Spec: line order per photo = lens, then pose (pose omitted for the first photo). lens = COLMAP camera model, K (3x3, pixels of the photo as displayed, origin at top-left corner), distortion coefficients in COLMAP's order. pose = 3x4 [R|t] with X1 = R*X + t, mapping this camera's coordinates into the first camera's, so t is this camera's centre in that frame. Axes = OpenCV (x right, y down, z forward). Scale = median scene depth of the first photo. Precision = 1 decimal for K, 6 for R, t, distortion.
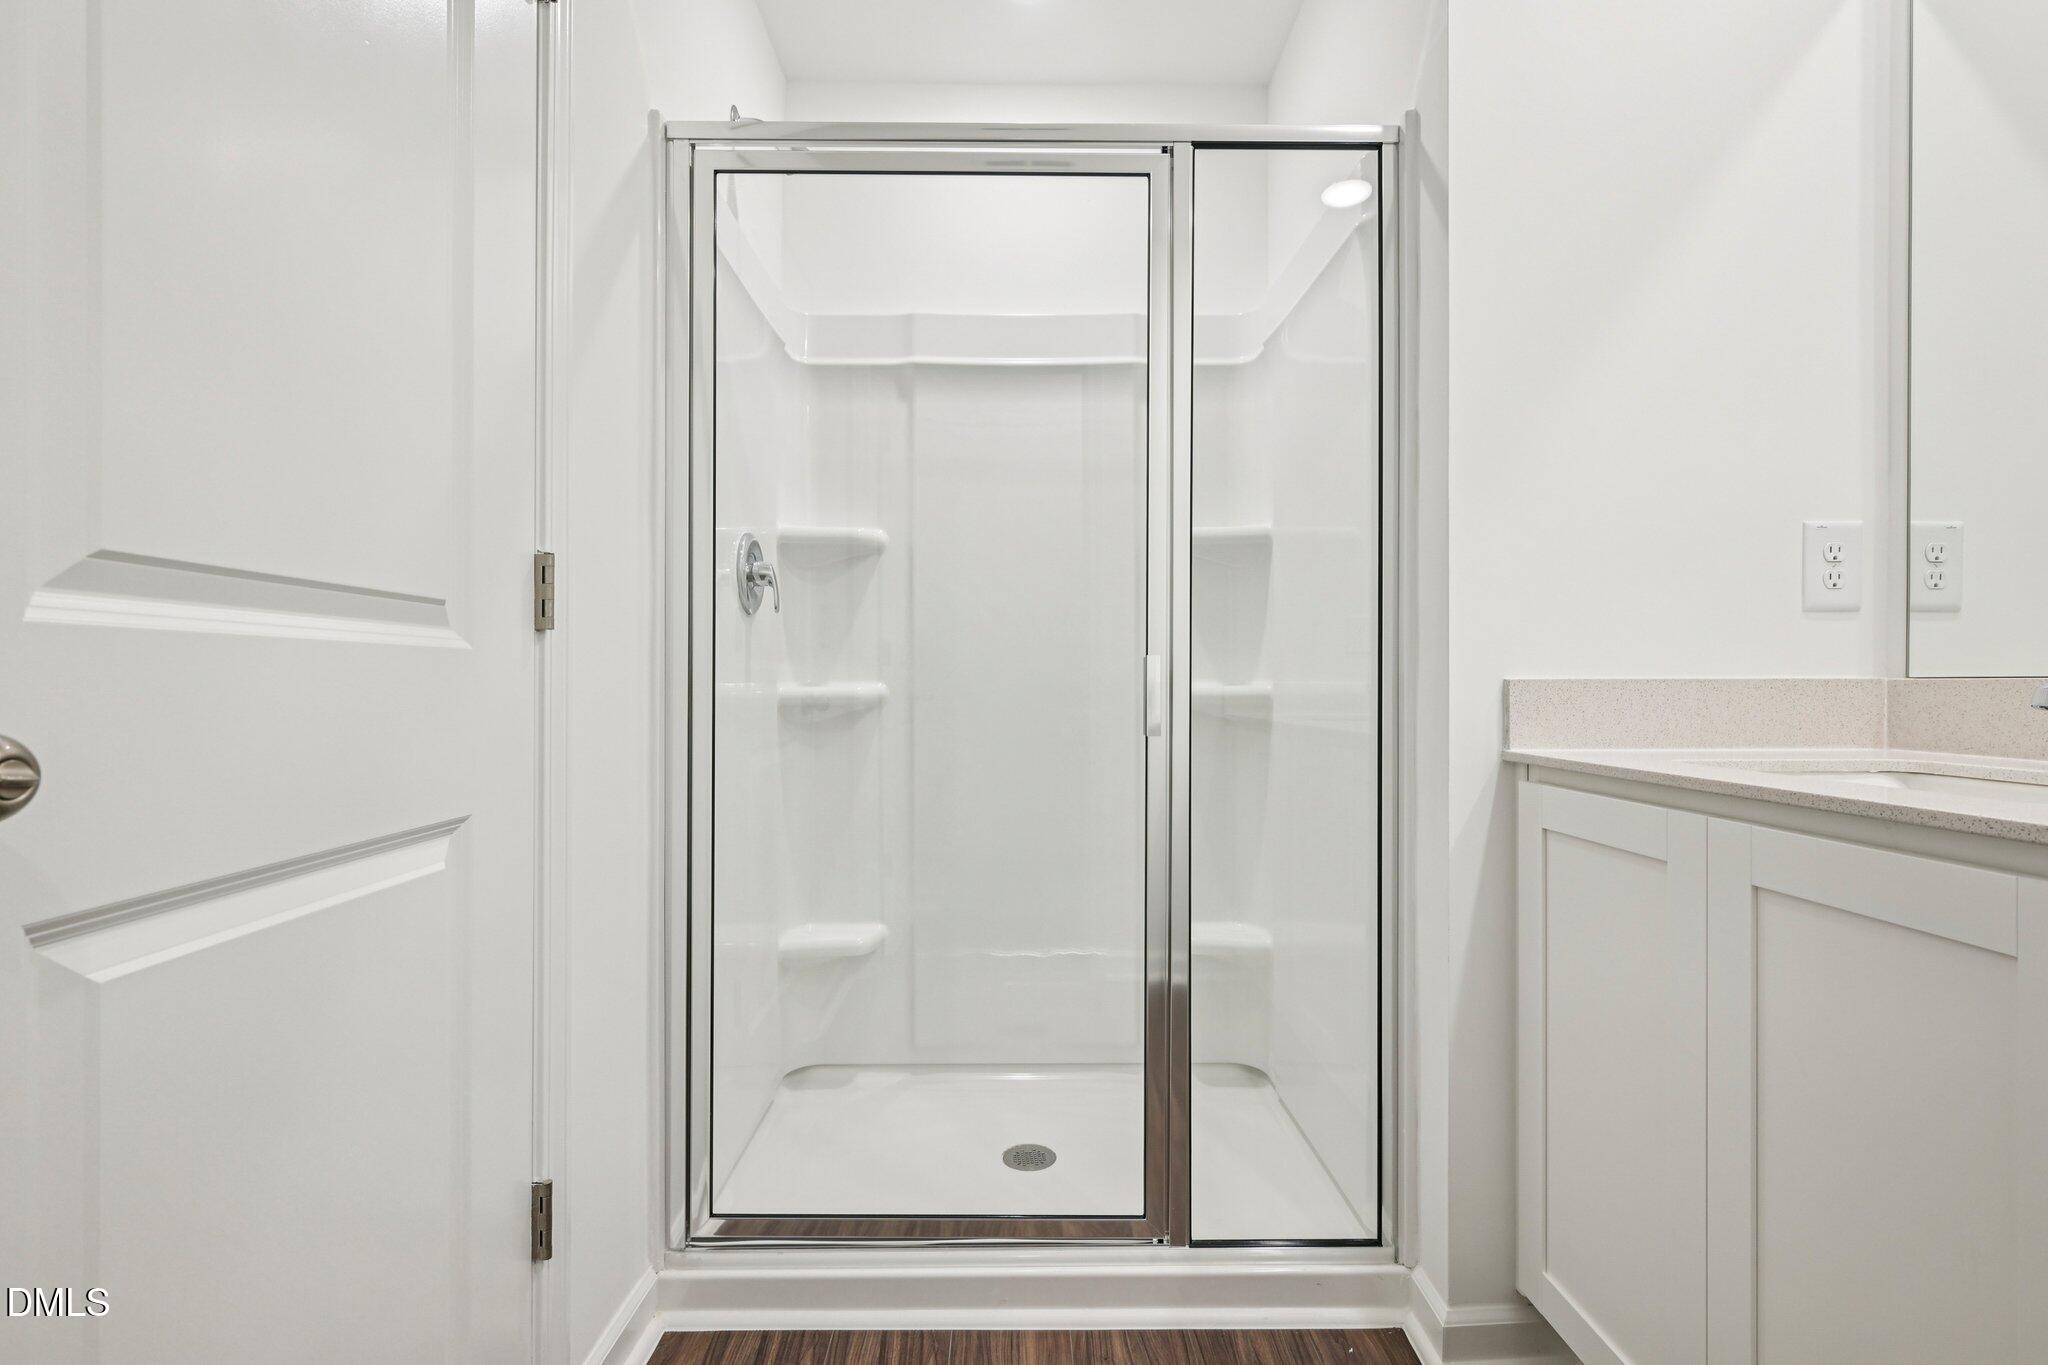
lens RADIAL K [[949.9, 0, 1016.7], [0, 949.9, 686.3], [0, 0, 1]] dist [-0.003386, -0.000485]
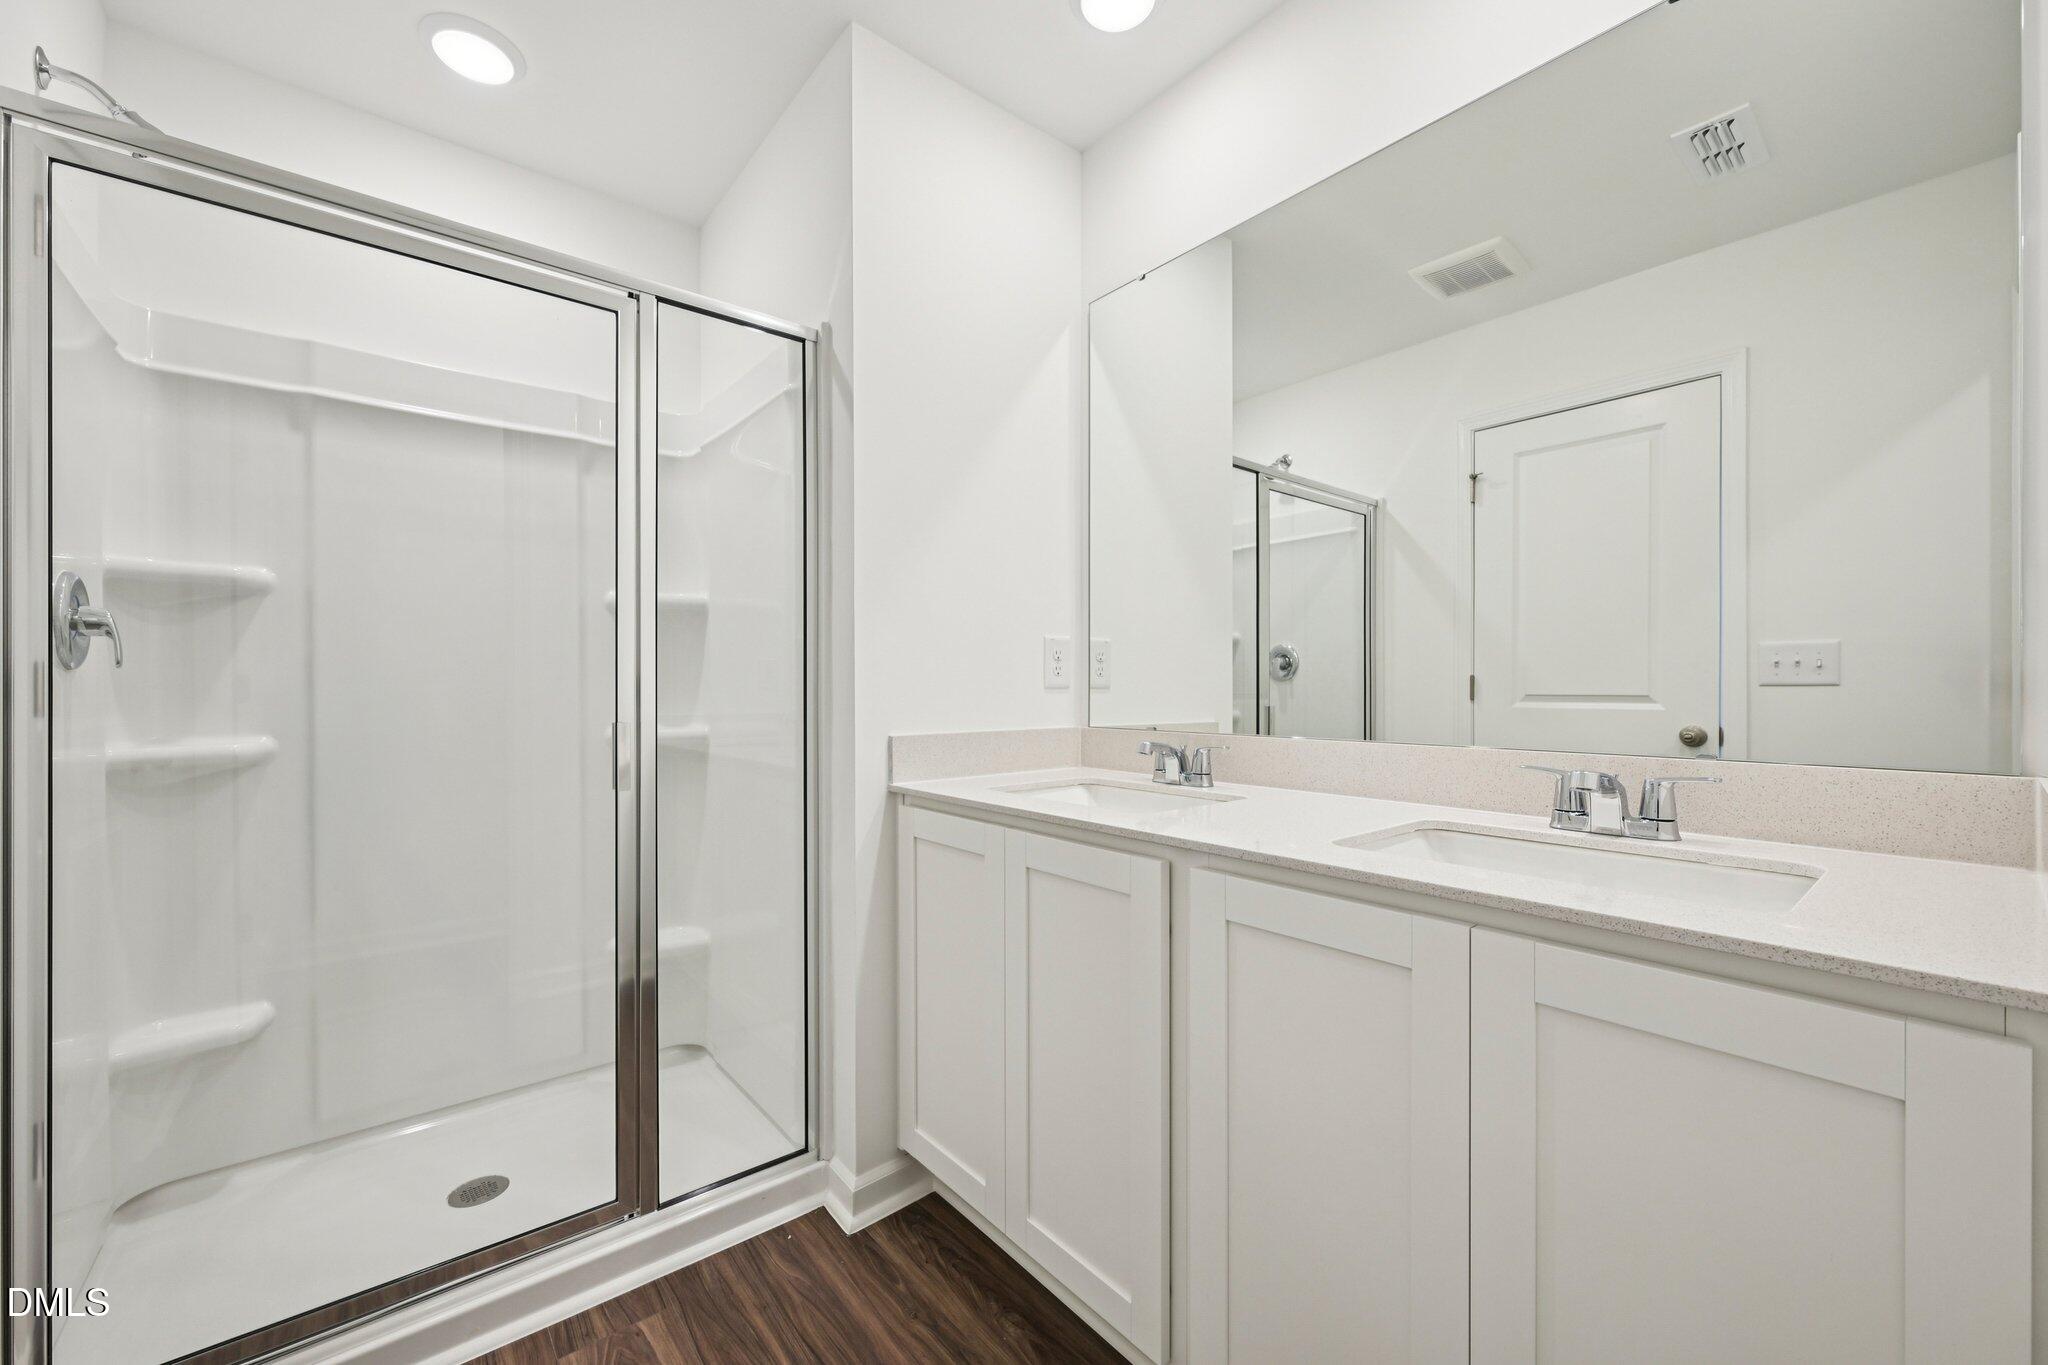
lens RADIAL K [[813.6, 0, 1032.6], [0, 813.6, 684.1], [0, 0, 1]] dist [-0.000824, -0.000507]
pose [[0.771975, -0.000392, 0.635653, -0.106815], [0.002622, 0.999993, -0.002569, -0.076404], [-0.635647, 0.003650, 0.771971, -0.106965]]
